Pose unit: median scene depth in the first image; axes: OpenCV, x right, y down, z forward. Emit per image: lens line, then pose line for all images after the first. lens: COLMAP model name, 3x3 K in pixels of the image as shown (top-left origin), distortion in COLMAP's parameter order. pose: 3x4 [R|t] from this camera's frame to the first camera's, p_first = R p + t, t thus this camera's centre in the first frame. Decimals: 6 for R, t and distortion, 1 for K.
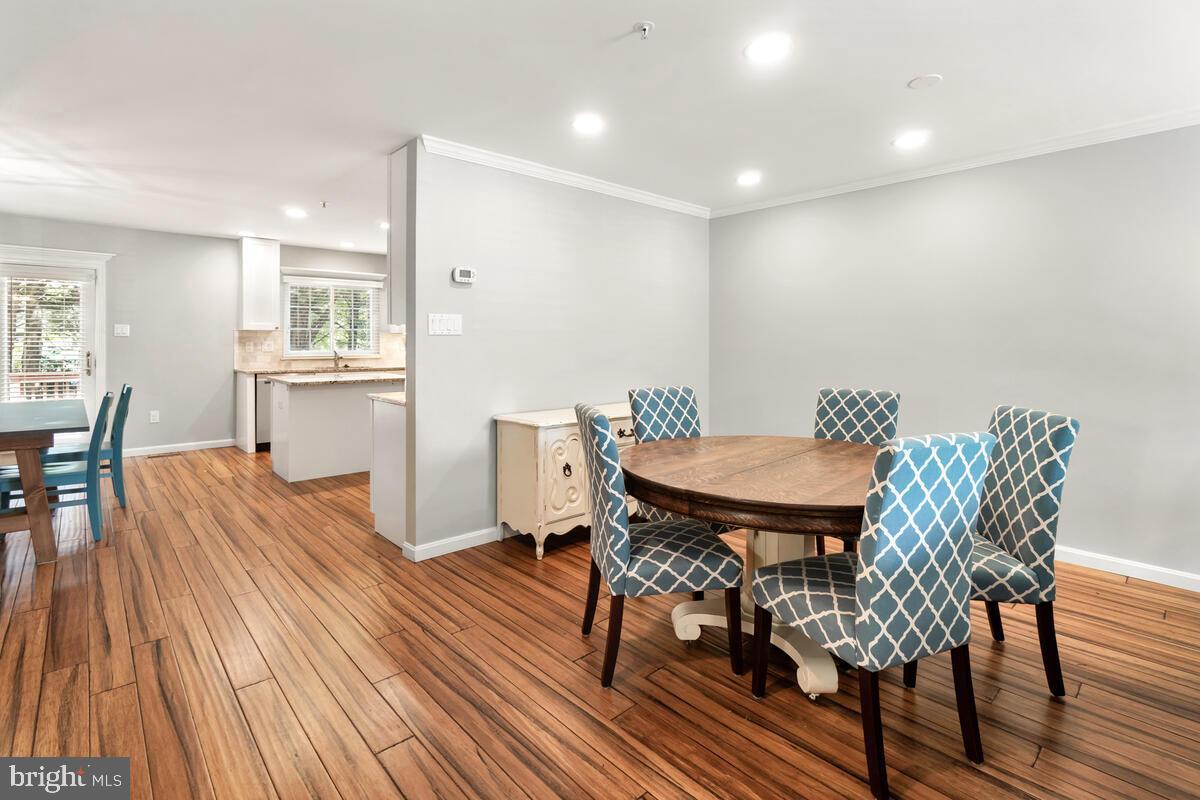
lens RADIAL K [[577.6, 0, 599.5], [0, 577.6, 342.3], [0, 0, 1]] dist [-0.000657, -0.000362]
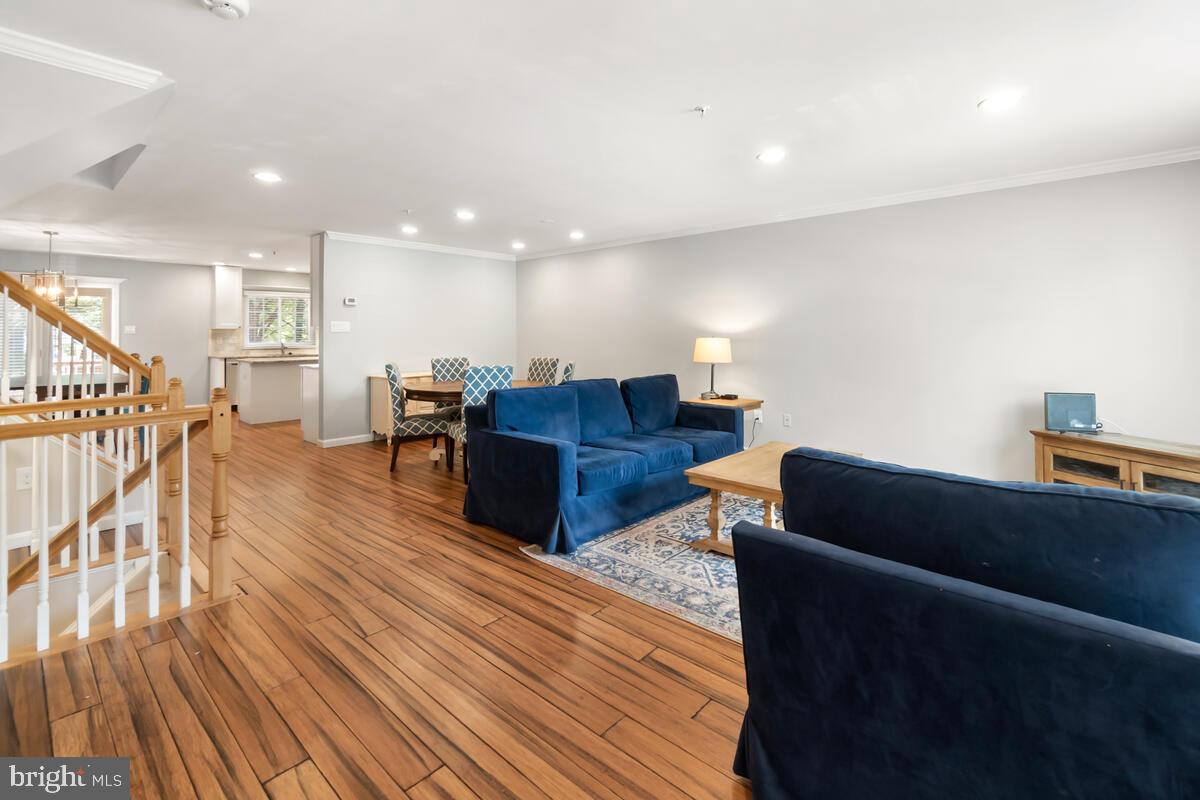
lens RADIAL K [[540.2, 0, 595.0], [0, 540.2, 324.6], [0, 0, 1]] dist [-0.001963, -0.000002]
pose [[0.995745, -0.005830, 0.091969, 0.305336], [0.007618, 0.999788, -0.019104, 0.002060], [-0.091838, 0.019724, 0.995579, -0.643812]]
